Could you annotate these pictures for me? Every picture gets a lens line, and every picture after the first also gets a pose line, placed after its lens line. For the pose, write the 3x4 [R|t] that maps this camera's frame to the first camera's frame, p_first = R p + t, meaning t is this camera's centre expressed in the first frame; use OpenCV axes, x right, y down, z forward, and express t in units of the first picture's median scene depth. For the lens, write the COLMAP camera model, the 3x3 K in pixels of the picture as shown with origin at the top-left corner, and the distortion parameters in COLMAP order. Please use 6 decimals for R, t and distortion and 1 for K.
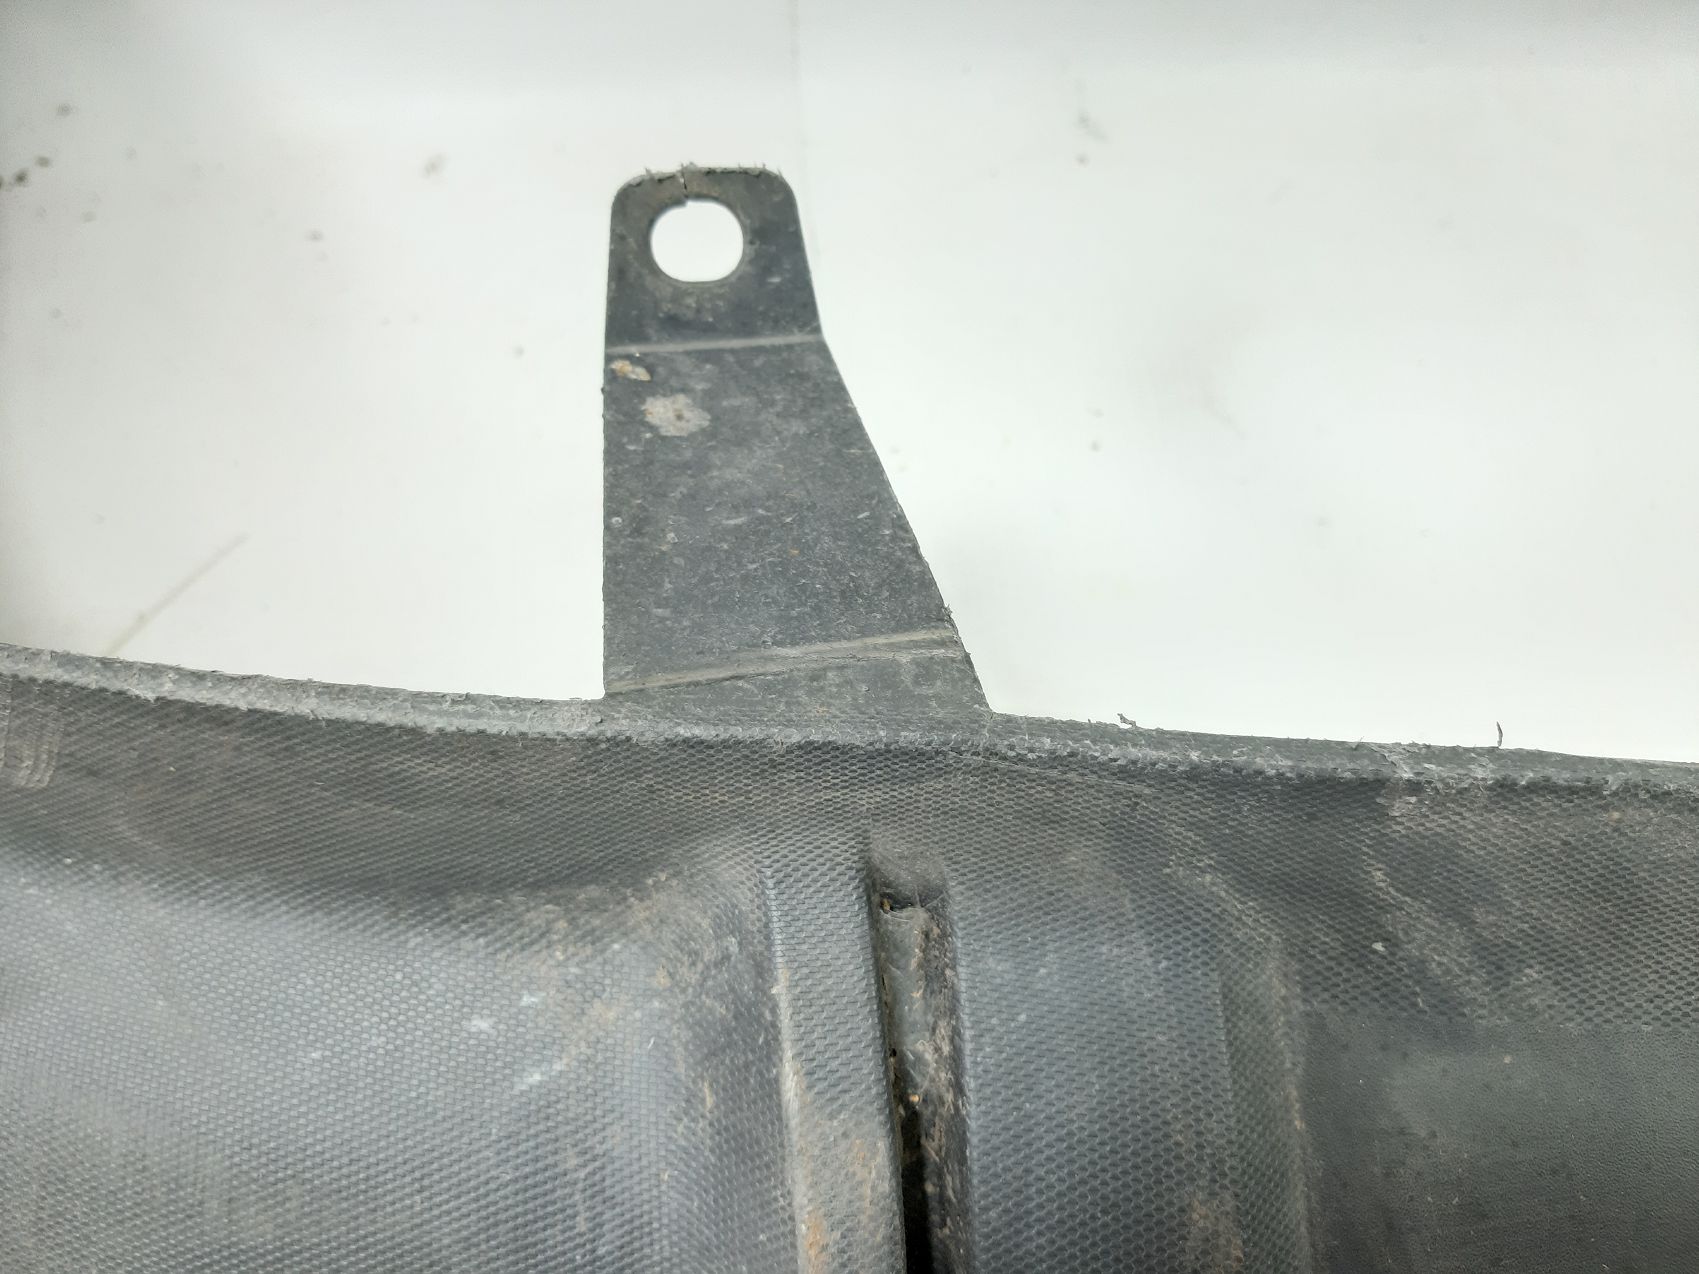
lens RADIAL K [[1312.6, 0, 849.5], [0, 1312.6, 637.0], [0, 0, 1]] dist [0.080684, -0.171602]
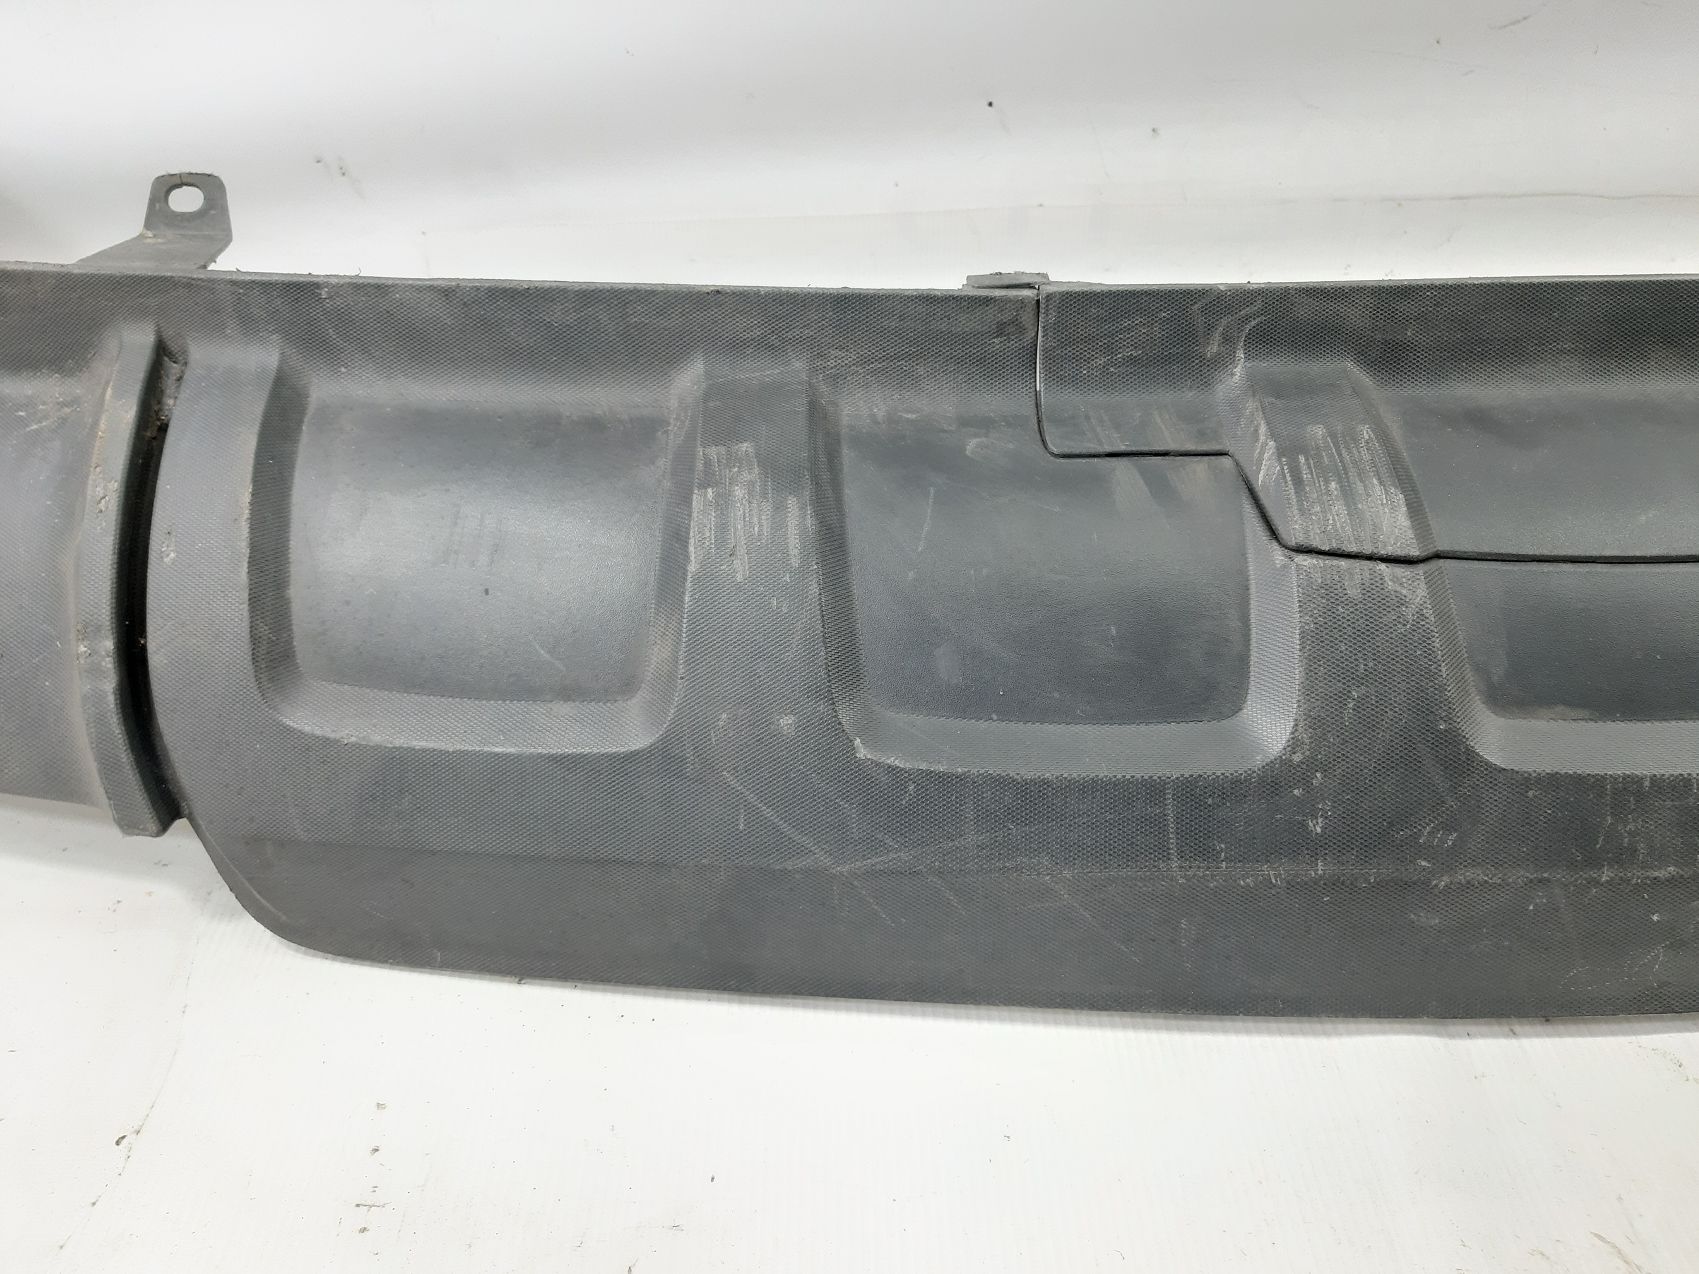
lens RADIAL K [[1312.6, 0, 849.5], [0, 1312.6, 637.0], [0, 0, 1]] dist [0.080684, -0.171602]
pose [[0.999413, 0.001740, -0.034211, 1.479059], [-0.014763, 0.923082, -0.384321, 1.706535], [0.030911, 0.384600, 0.922565, -1.204900]]
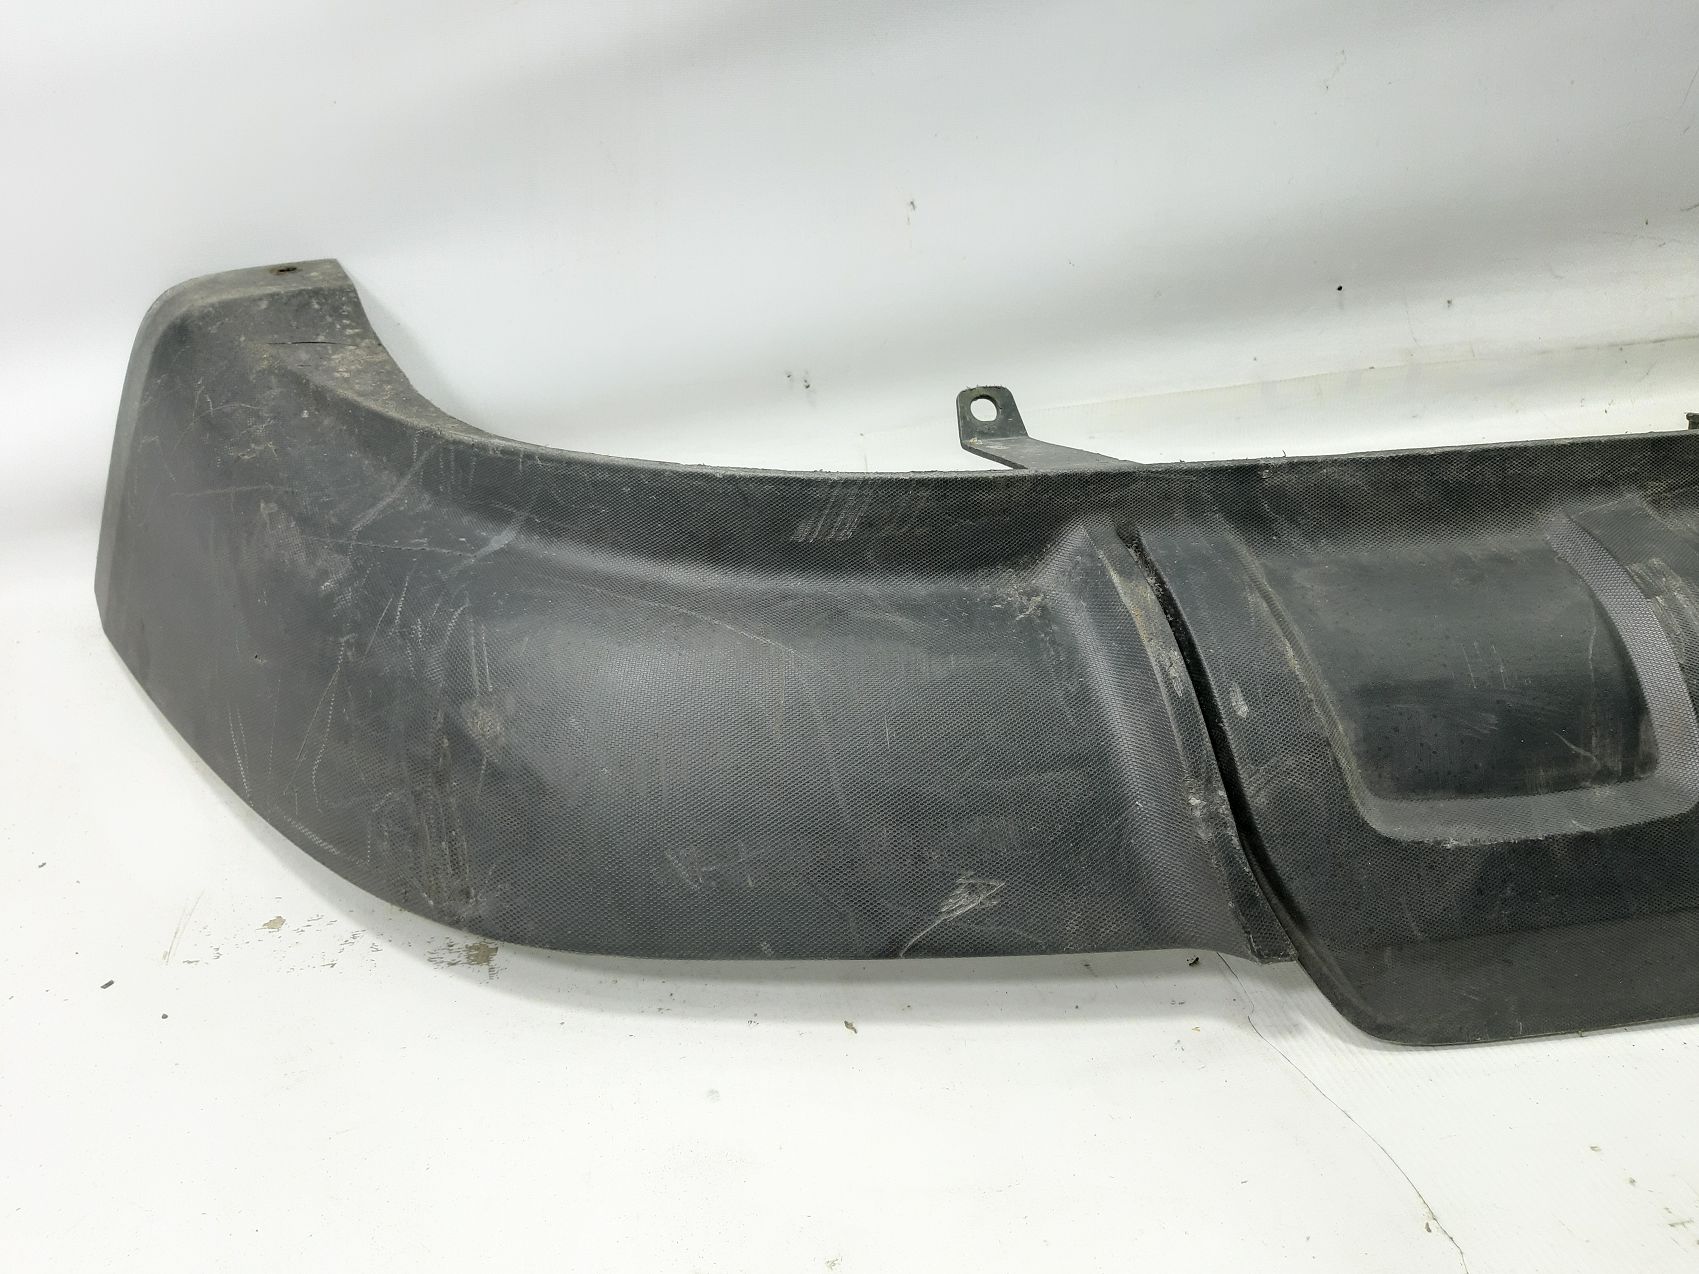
lens RADIAL K [[1312.6, 0, 849.5], [0, 1312.6, 637.0], [0, 0, 1]] dist [0.080684, -0.171602]
pose [[0.974589, -0.117236, 0.190874, -1.161552], [0.196460, 0.856713, -0.476913, 1.669947], [-0.107613, 0.502293, 0.857975, -1.395240]]
